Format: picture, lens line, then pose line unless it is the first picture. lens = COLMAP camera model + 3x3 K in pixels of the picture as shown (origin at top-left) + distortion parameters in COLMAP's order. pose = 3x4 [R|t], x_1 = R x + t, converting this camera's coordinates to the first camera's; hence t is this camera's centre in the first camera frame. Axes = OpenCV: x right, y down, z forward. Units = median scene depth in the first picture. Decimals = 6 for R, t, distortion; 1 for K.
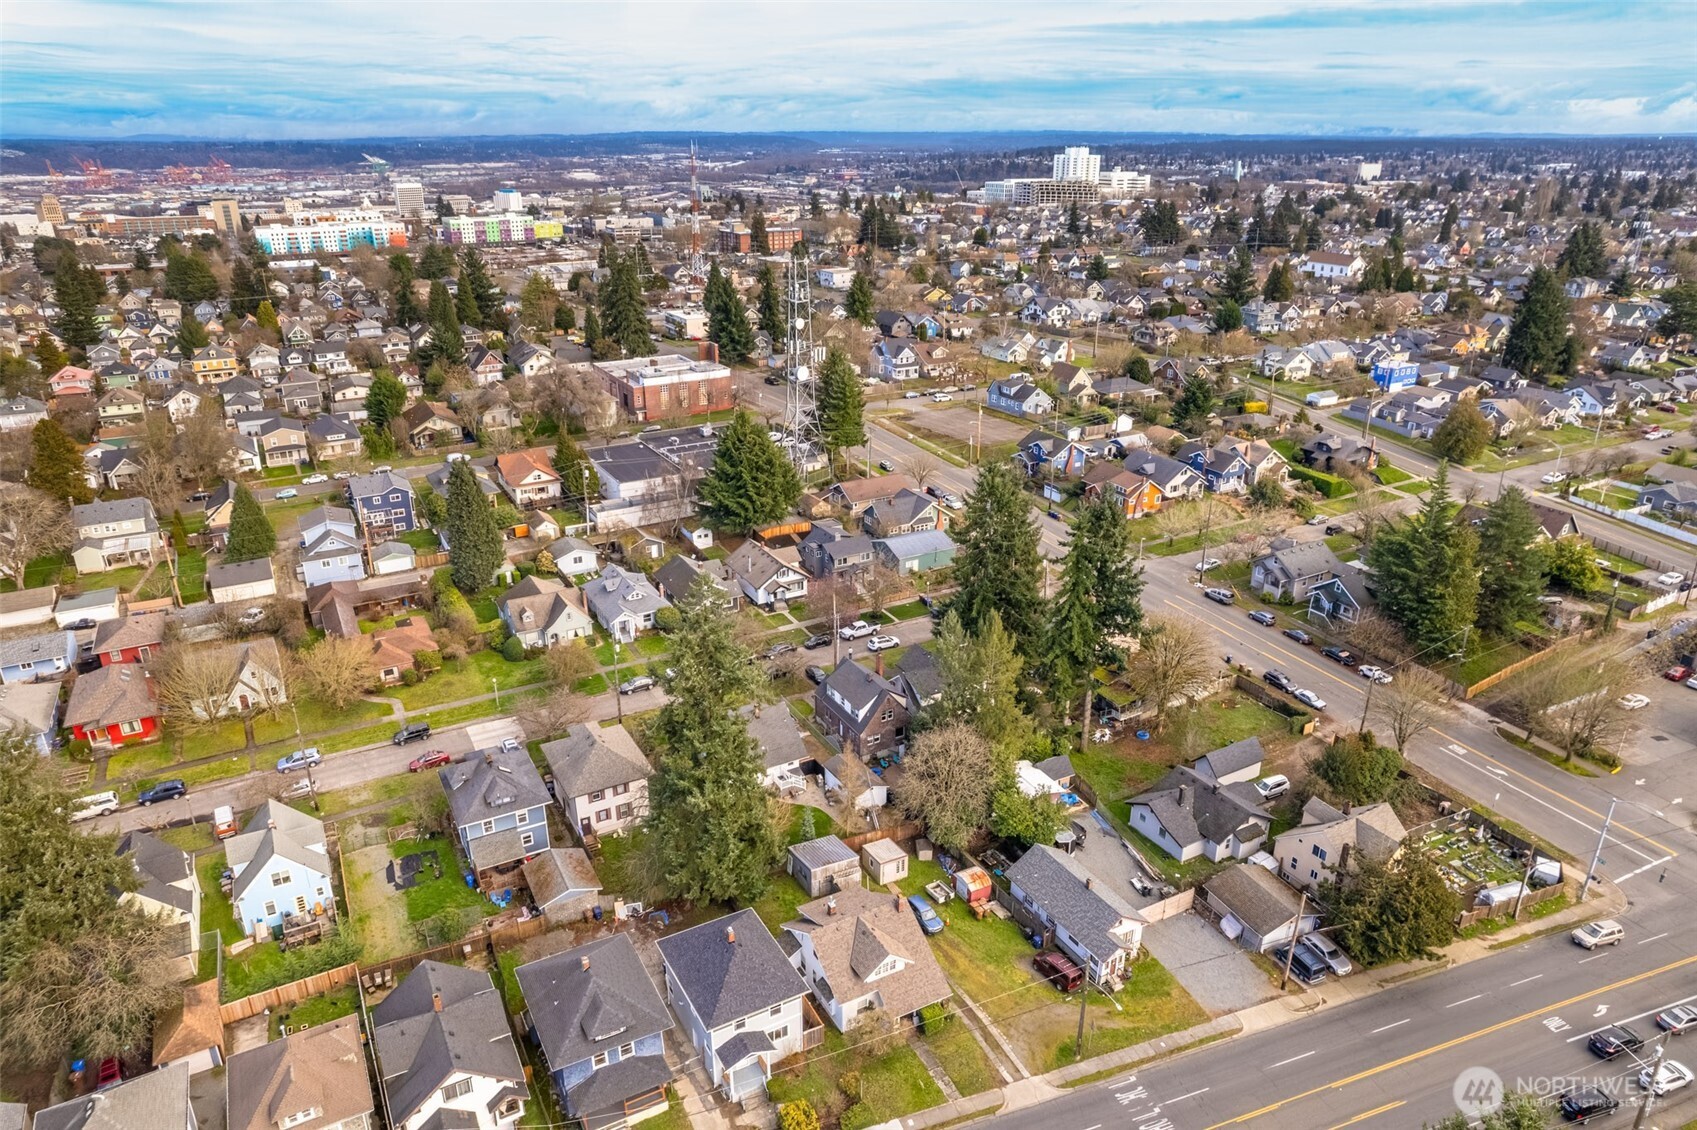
lens RADIAL K [[1097.9, 0, 848.6], [0, 1097.9, 563.8], [0, 0, 1]] dist [-0.035072, -0.000064]
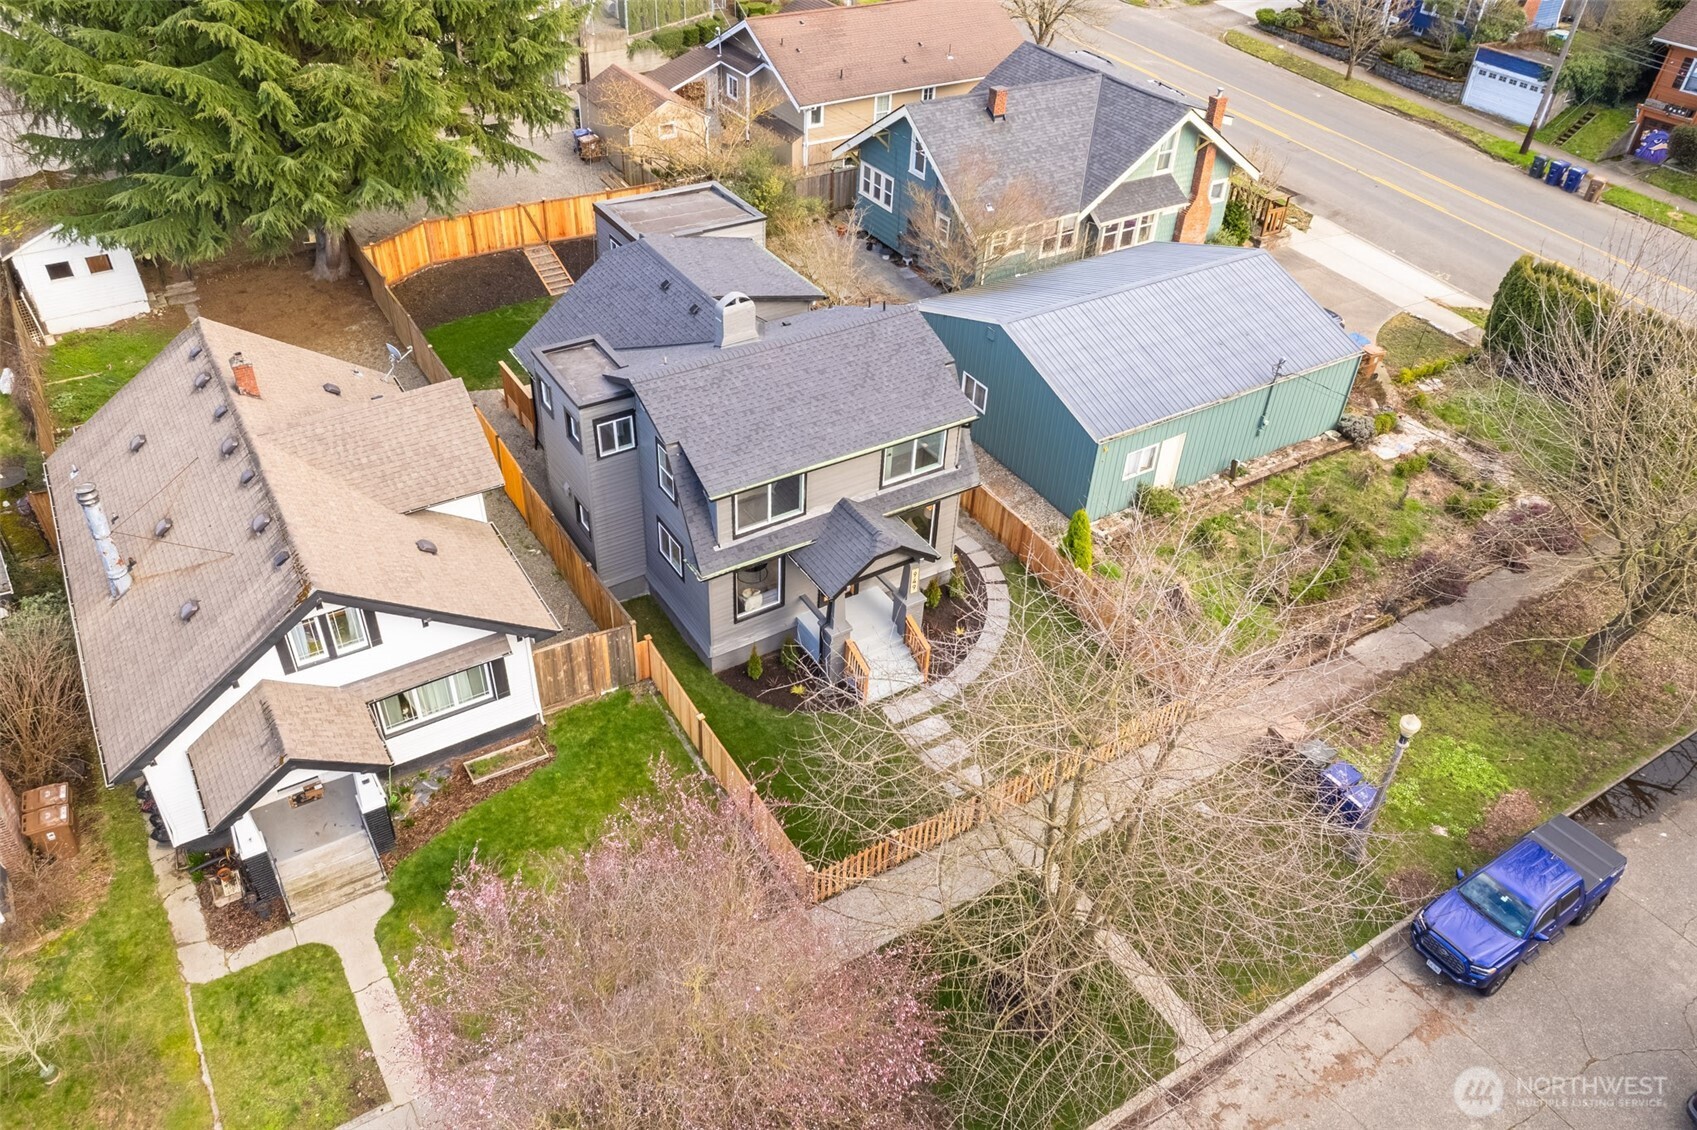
lens RADIAL K [[1097.9, 0, 847.8], [0, 1097.9, 562.7], [0, 0, 1]] dist [-0.035072, -0.000064]
pose [[0.997194, -0.015711, 0.073194, -0.005687], [-0.007772, 0.950720, 0.309954, -0.037023], [-0.074457, -0.309653, 0.947930, 0.786367]]
